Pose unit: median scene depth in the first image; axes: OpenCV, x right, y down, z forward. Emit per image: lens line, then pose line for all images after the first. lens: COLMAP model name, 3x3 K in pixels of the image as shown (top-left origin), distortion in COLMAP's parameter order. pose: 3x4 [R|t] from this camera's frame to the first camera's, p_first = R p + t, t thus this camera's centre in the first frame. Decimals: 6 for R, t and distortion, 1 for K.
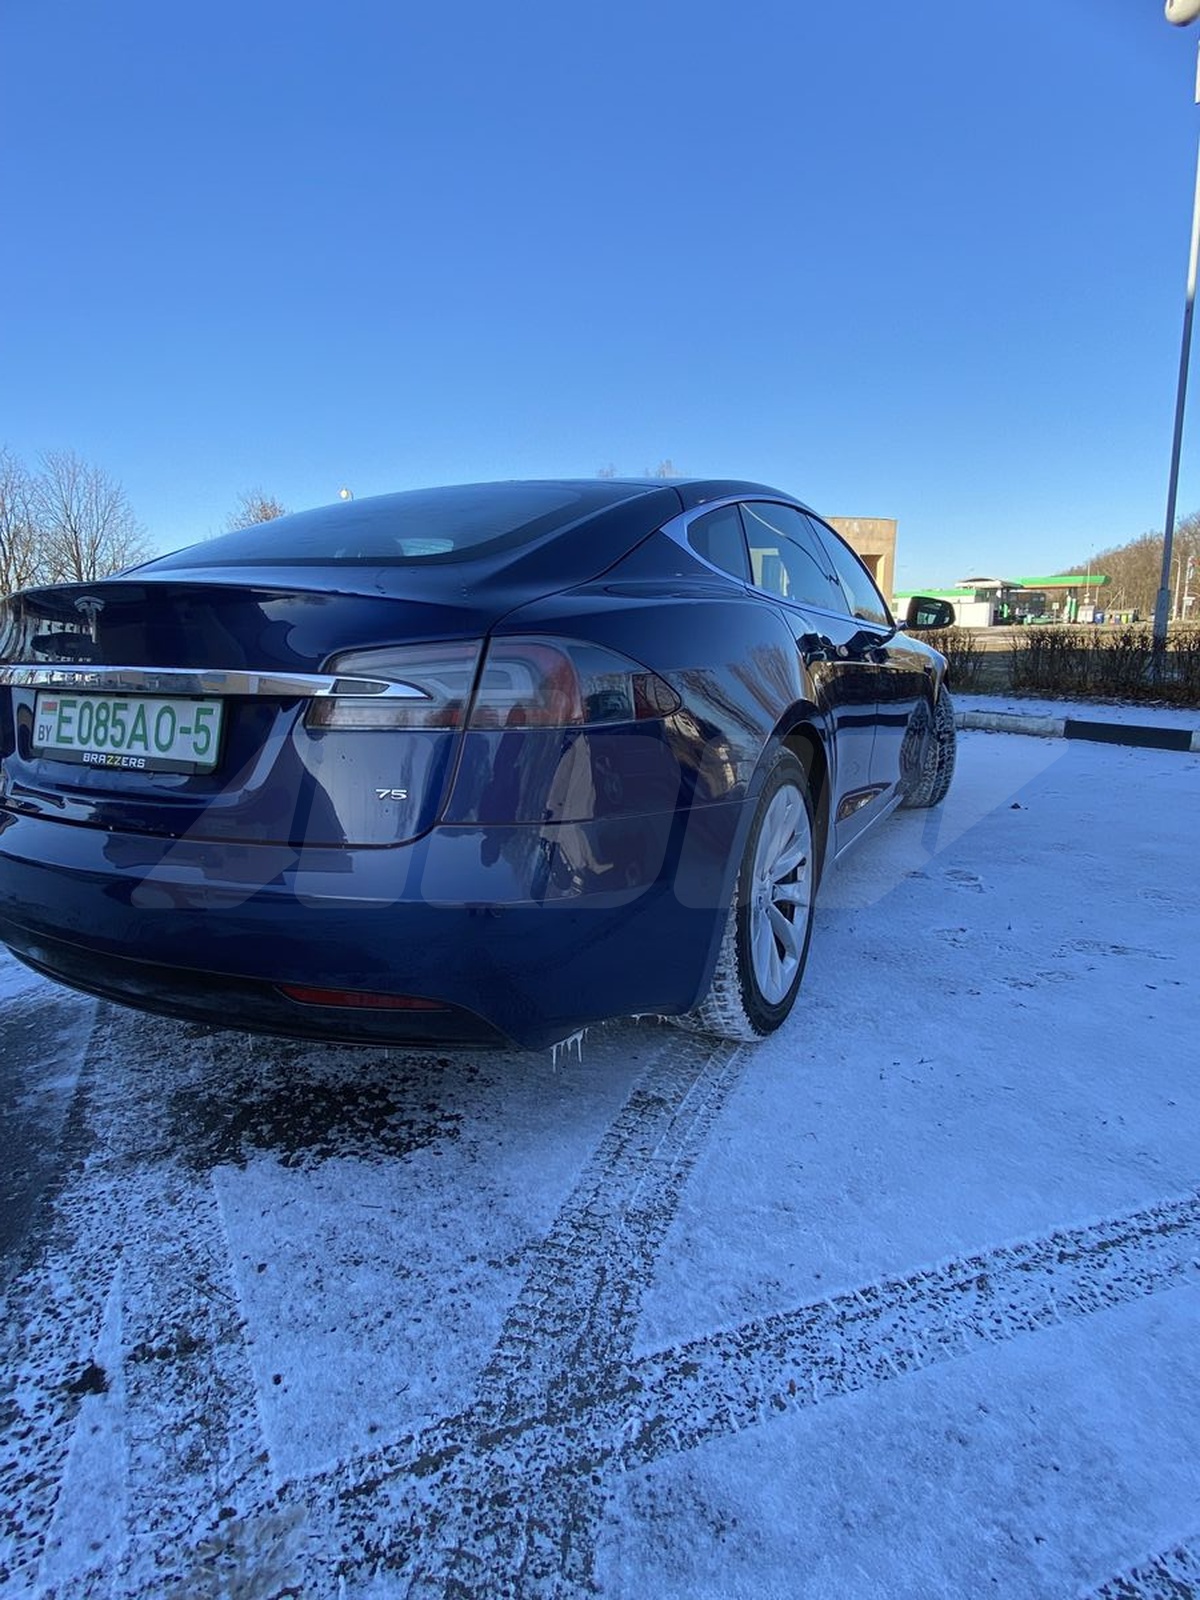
lens RADIAL K [[947.0, 0, 600.0], [0, 947.0, 800.0], [0, 0, 1]] dist [-0.059785, 0.000264]
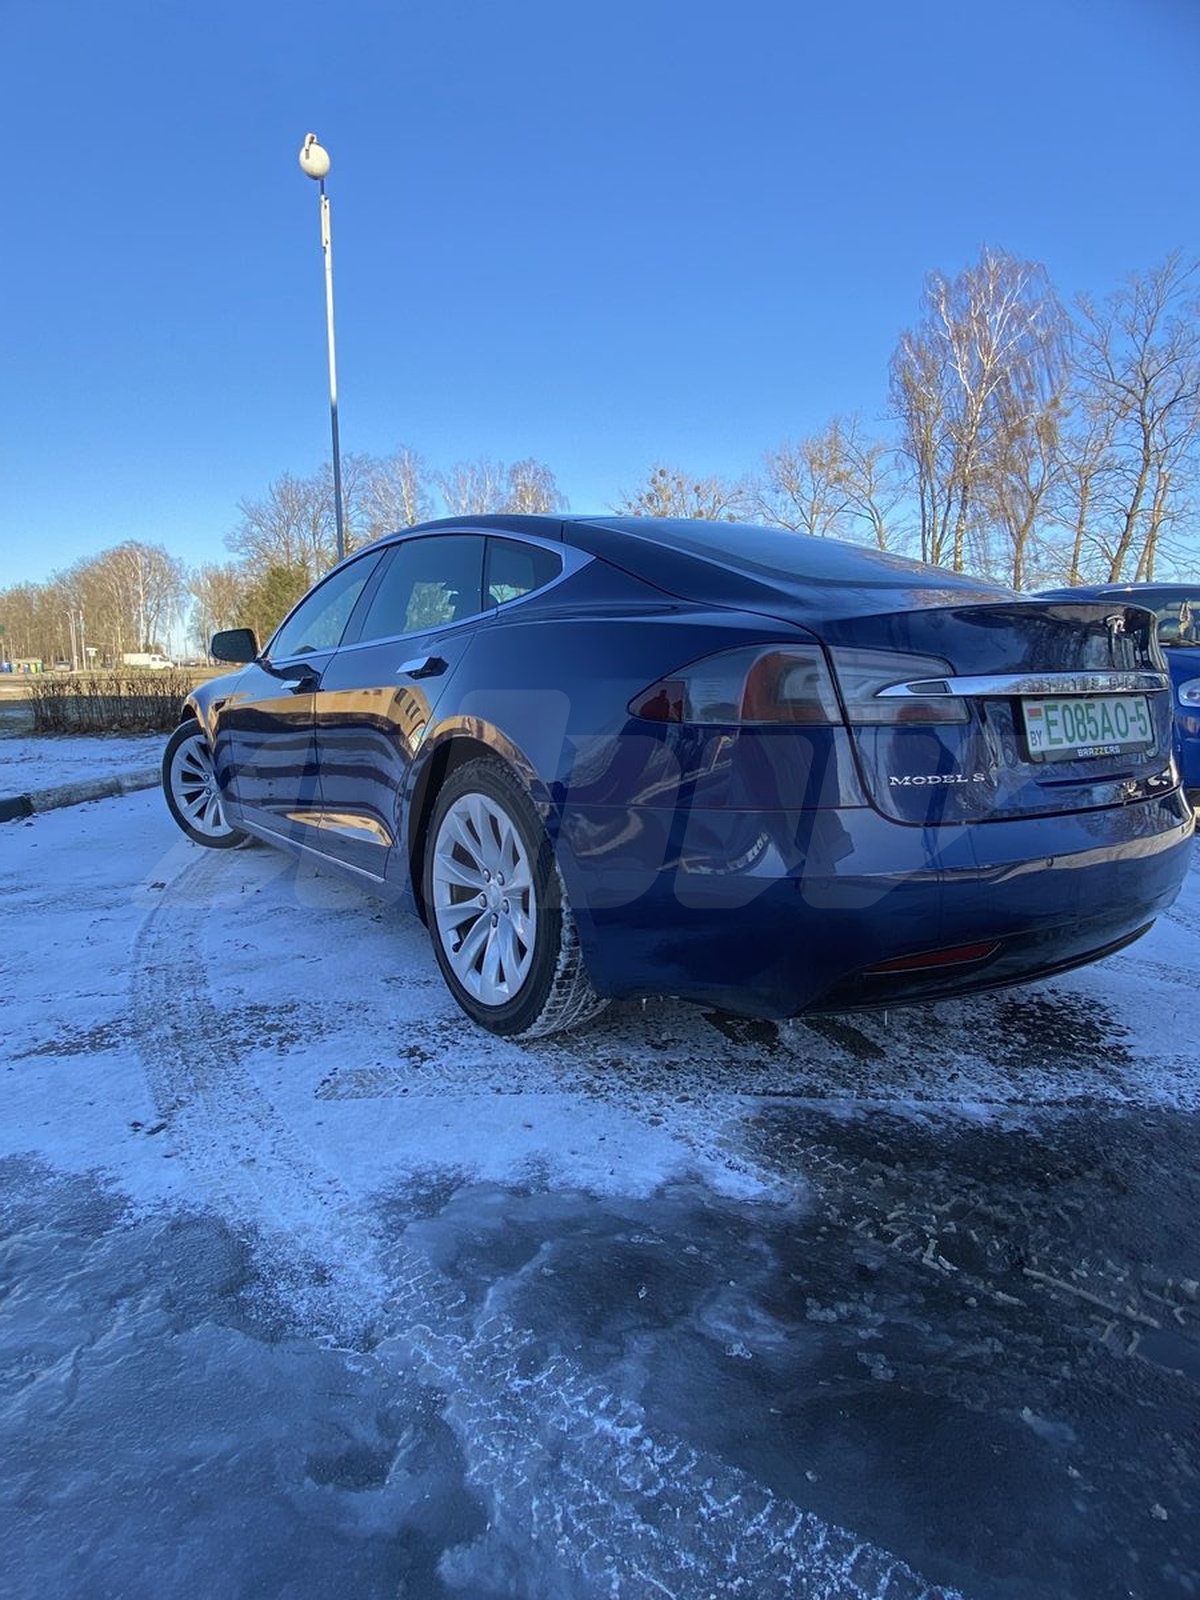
lens RADIAL K [[947.0, 0, 600.0], [0, 947.0, 800.0], [0, 0, 1]] dist [-0.059785, 0.000264]
pose [[0.461321, -0.125104, 0.878369, -1.833735], [0.170532, 0.984052, 0.050592, -0.146778], [-0.870691, 0.126451, 0.475298, 0.977230]]
